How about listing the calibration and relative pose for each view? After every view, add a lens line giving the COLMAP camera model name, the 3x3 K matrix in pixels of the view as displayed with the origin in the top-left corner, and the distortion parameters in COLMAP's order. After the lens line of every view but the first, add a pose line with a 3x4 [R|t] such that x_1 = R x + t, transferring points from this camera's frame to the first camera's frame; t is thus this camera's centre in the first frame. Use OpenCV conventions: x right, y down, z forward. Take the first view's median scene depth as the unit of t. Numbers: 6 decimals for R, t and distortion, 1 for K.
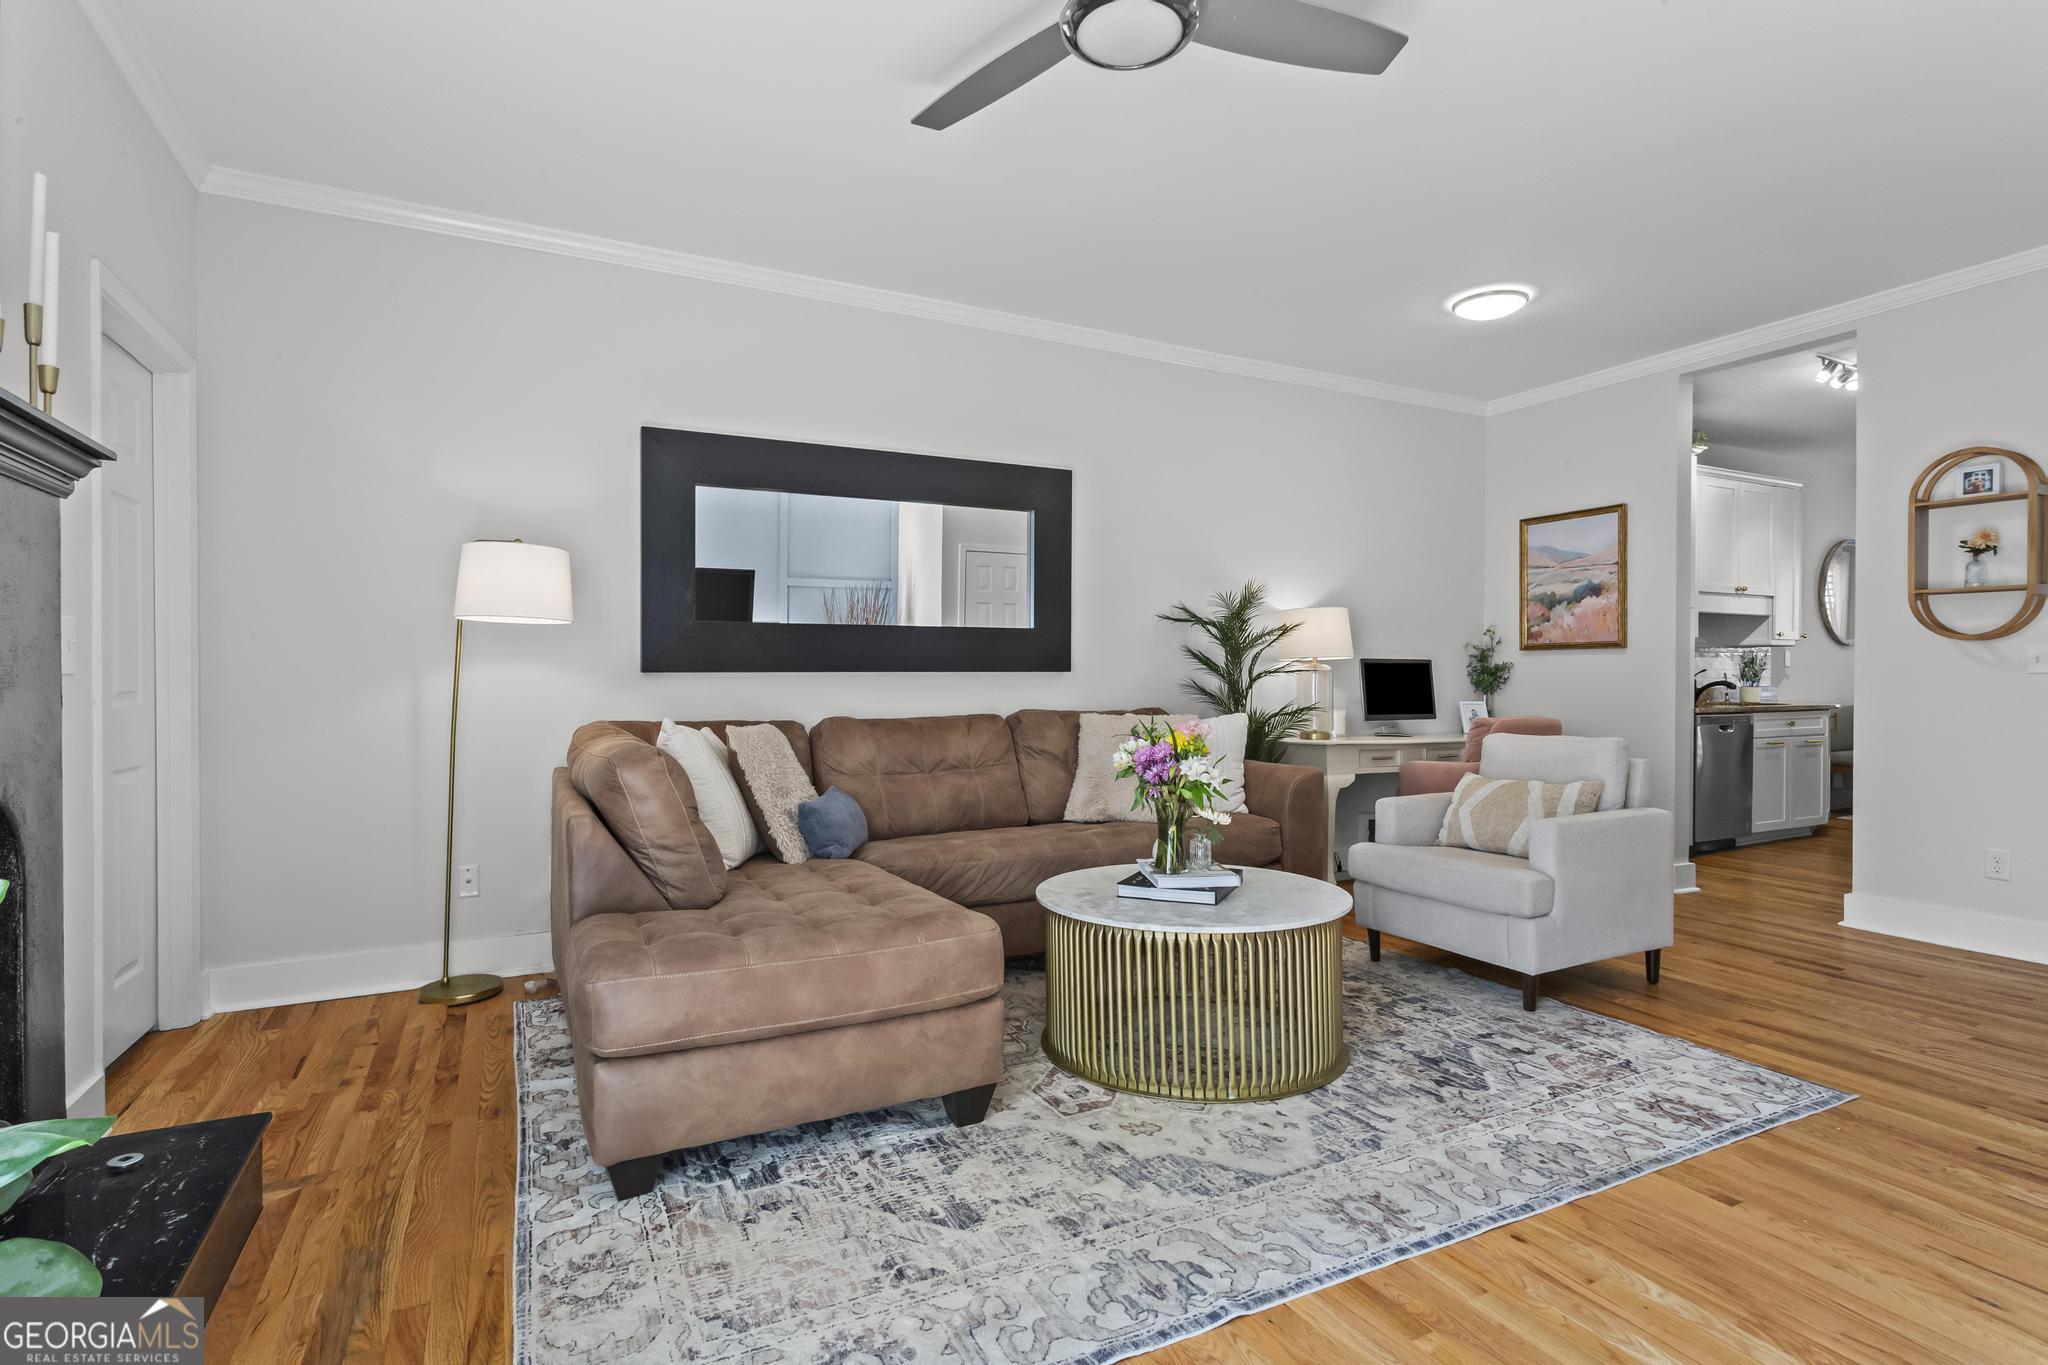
lens RADIAL K [[1006.0, 0, 1007.3], [0, 1006.0, 679.3], [0, 0, 1]] dist [-0.001970, 0.001498]
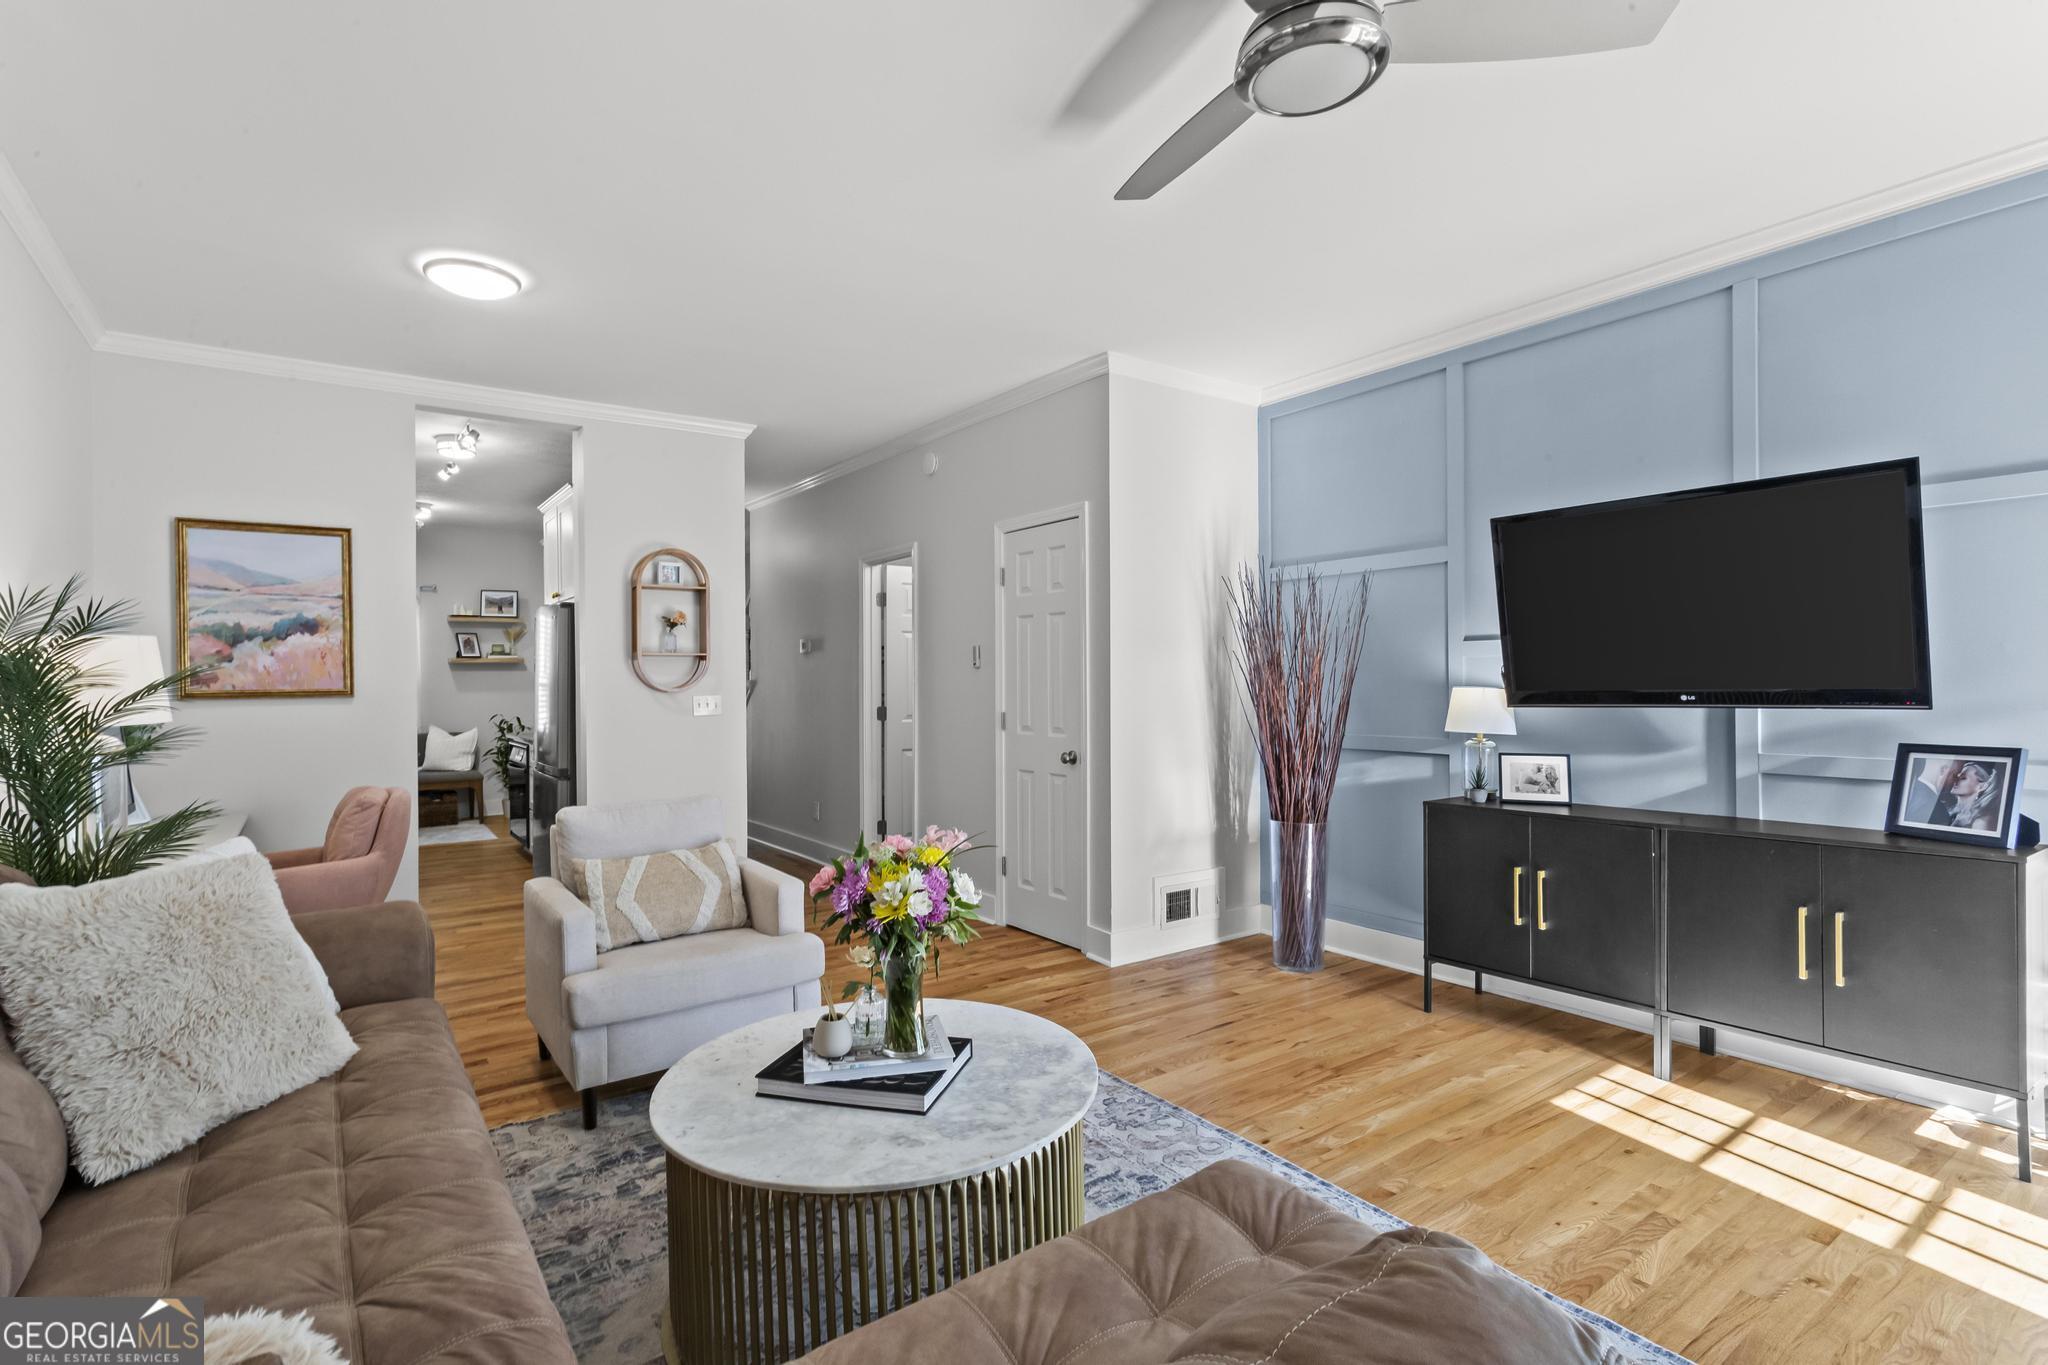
lens RADIAL K [[958.7, 0, 1024.0], [0, 958.7, 682.5], [0, 0, 1]] dist [-0.003547, -0.000188]
pose [[-0.157971, 0.000456, 0.987444, -0.518057], [0.016528, 0.999861, 0.002183, -0.066210], [-0.987305, 0.016665, -0.157957, 1.035677]]
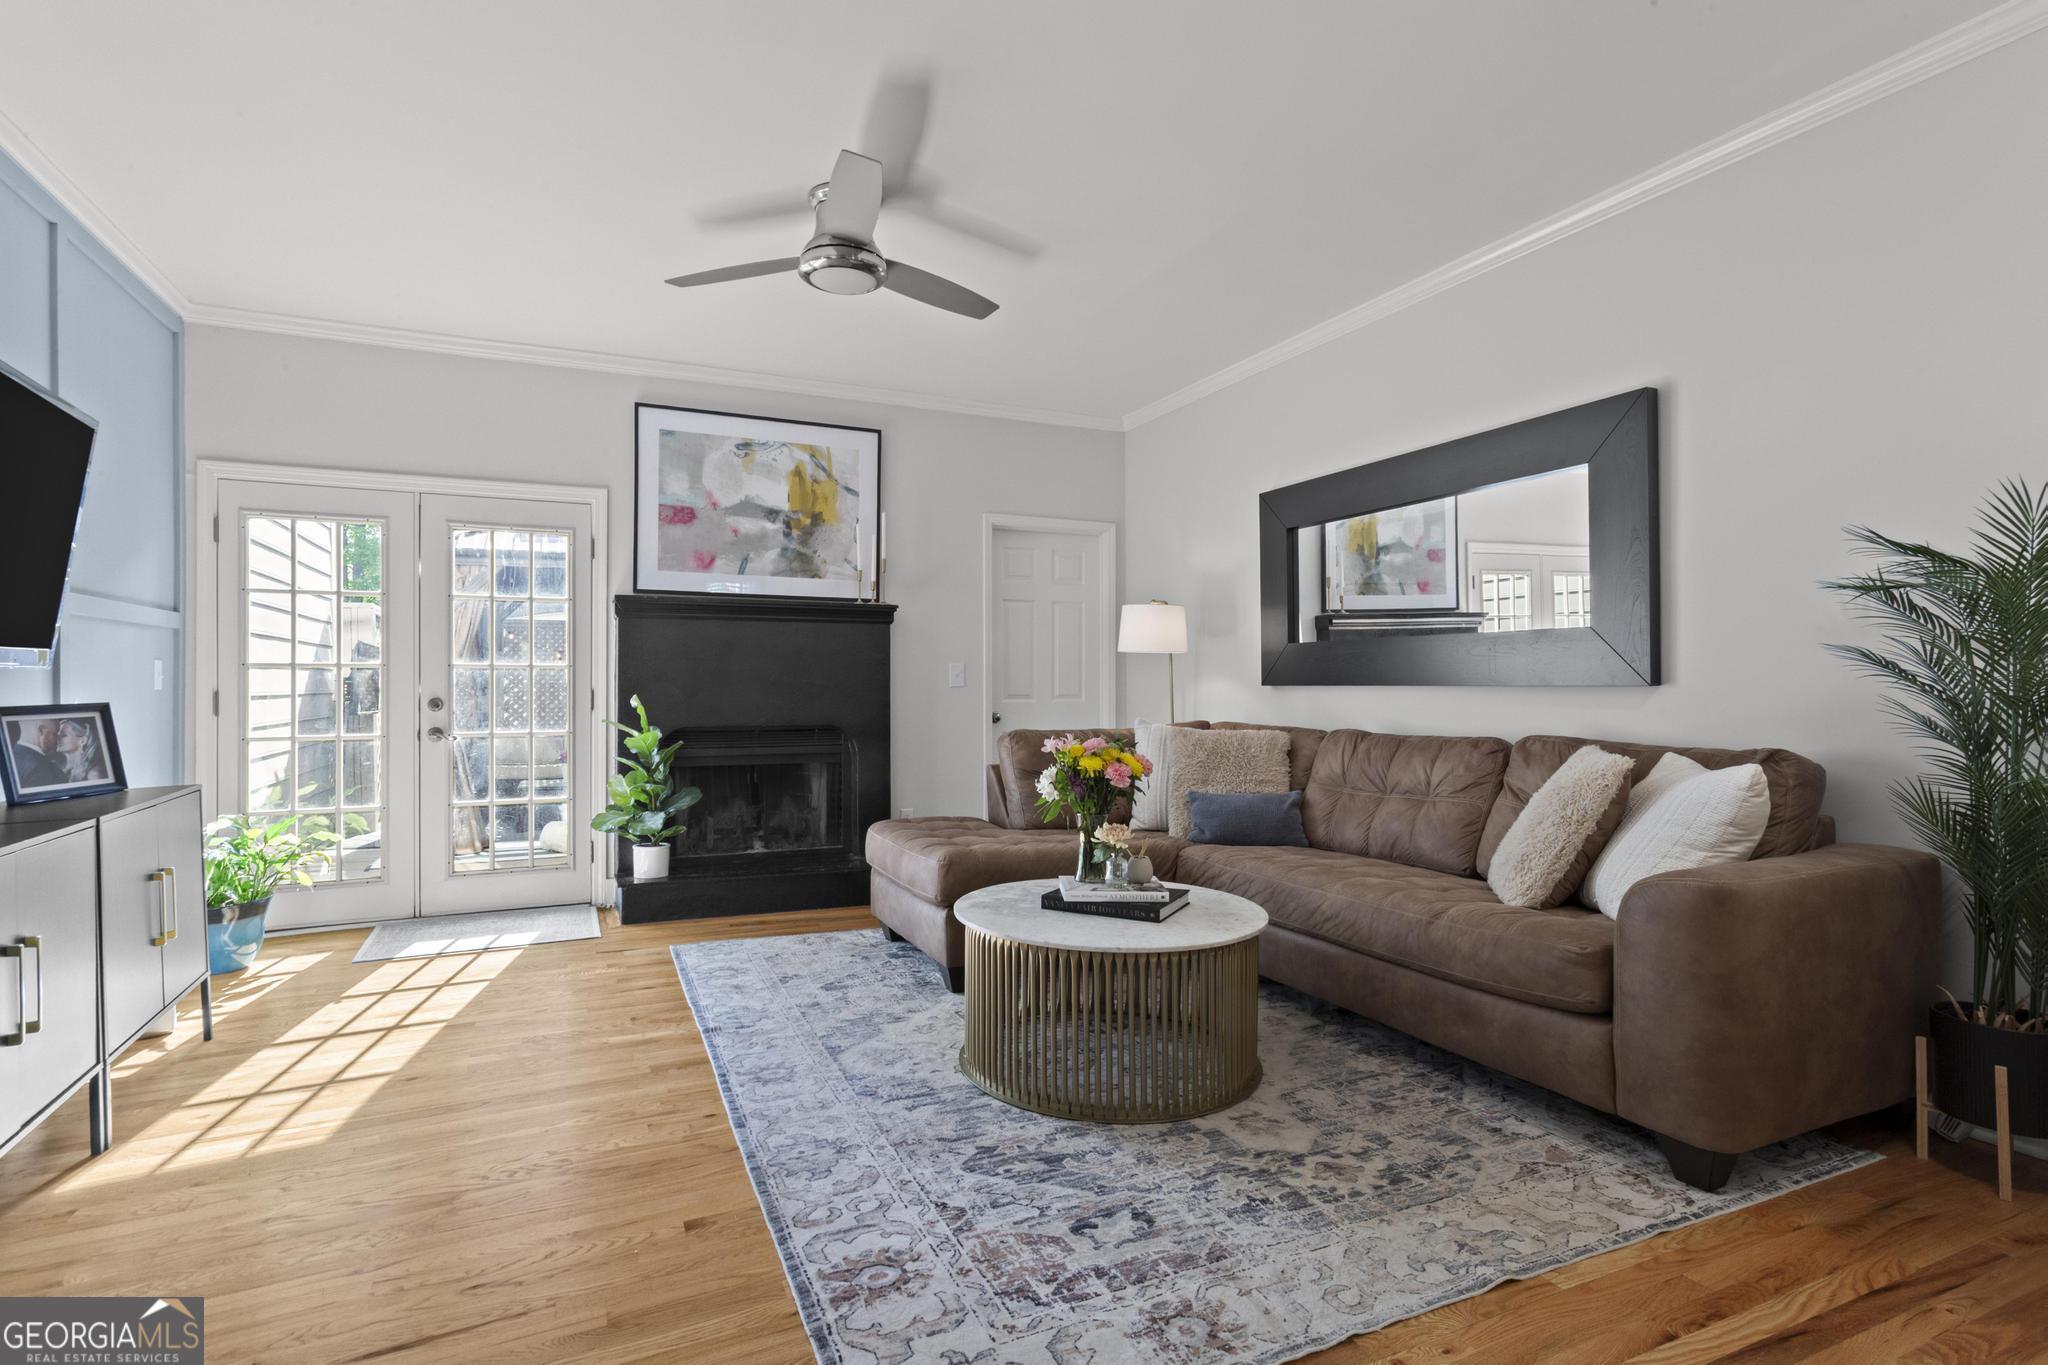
lens RADIAL K [[1006.0, 0, 1007.3], [0, 1006.0, 679.3], [0, 0, 1]] dist [-0.001970, 0.001498]
pose [[-0.057705, -0.004551, -0.998323, 1.223200], [-0.004122, 0.999982, -0.004321, -0.011224], [0.998325, 0.003866, -0.057722, 0.987803]]
